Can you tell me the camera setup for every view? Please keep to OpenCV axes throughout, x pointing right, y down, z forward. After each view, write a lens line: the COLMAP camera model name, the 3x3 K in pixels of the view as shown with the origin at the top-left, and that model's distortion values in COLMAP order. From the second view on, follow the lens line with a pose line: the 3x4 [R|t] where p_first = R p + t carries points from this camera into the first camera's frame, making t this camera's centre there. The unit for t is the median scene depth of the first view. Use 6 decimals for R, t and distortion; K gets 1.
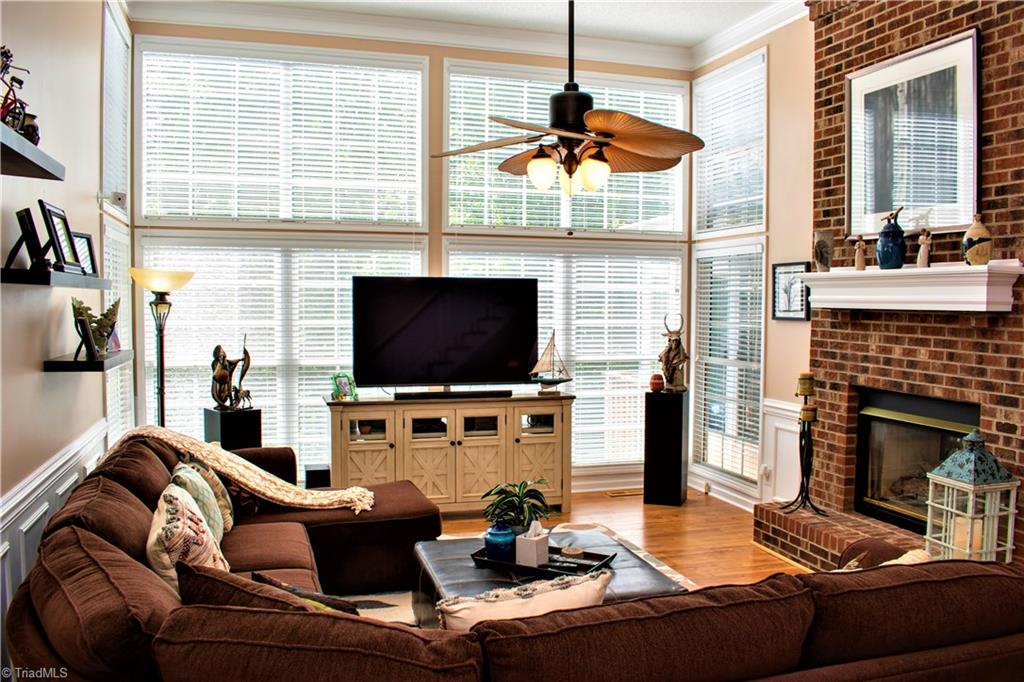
lens RADIAL K [[864.0, 0, 517.6], [0, 864.0, 330.9], [0, 0, 1]] dist [-0.086808, 0.014934]
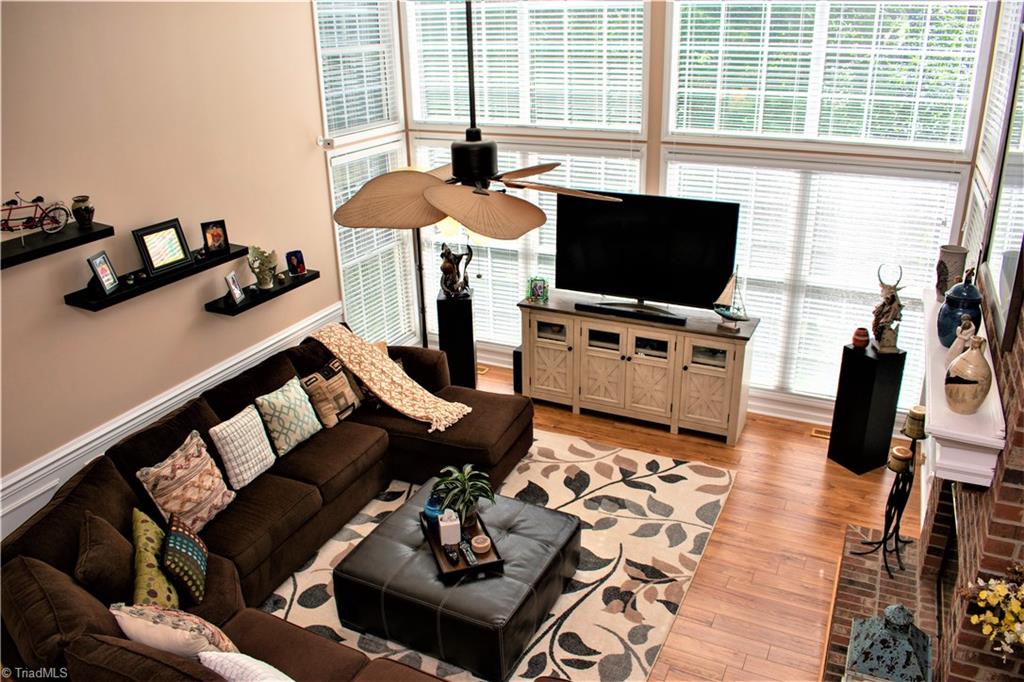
lens RADIAL K [[845.2, 0, 512.0], [0, 845.2, 341.0], [0, 0, 1]] dist [-0.088463, 0.009174]
pose [[0.723157, 0.242099, -0.646864, 0.567532], [0.004616, 0.934840, 0.355039, -0.297993], [0.690669, -0.259734, 0.674918, 0.238764]]
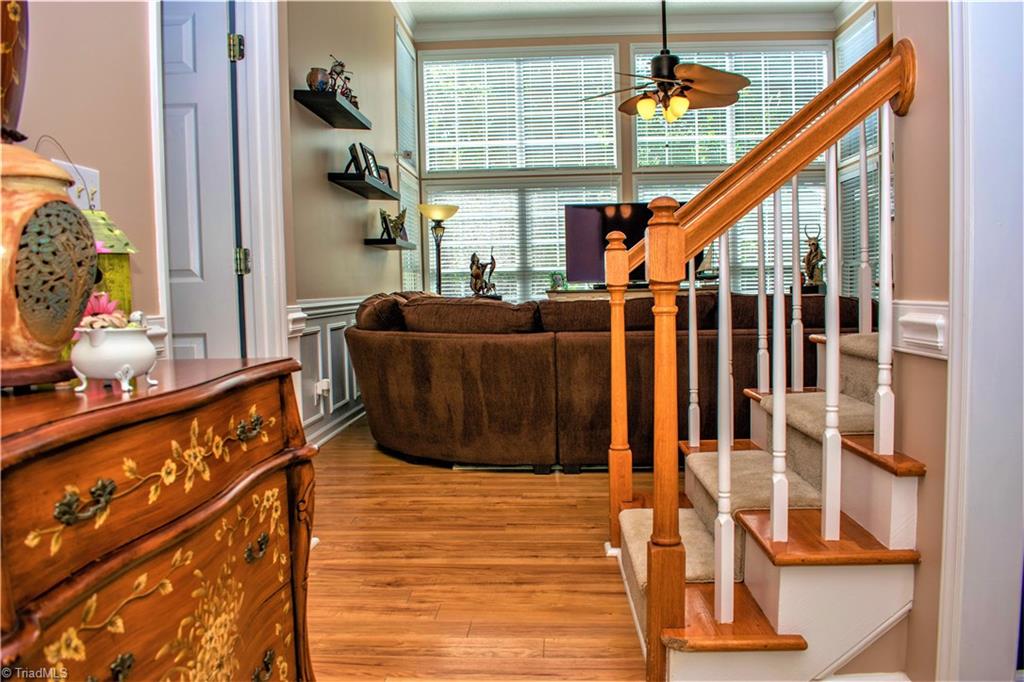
lens RADIAL K [[845.2, 0, 512.0], [0, 845.2, 341.0], [0, 0, 1]] dist [-0.088463, 0.009174]
pose [[0.938753, -0.007111, -0.344517, 0.236239], [0.015408, 0.999653, 0.021353, 0.150917], [0.344246, -0.025354, 0.938537, -0.394272]]
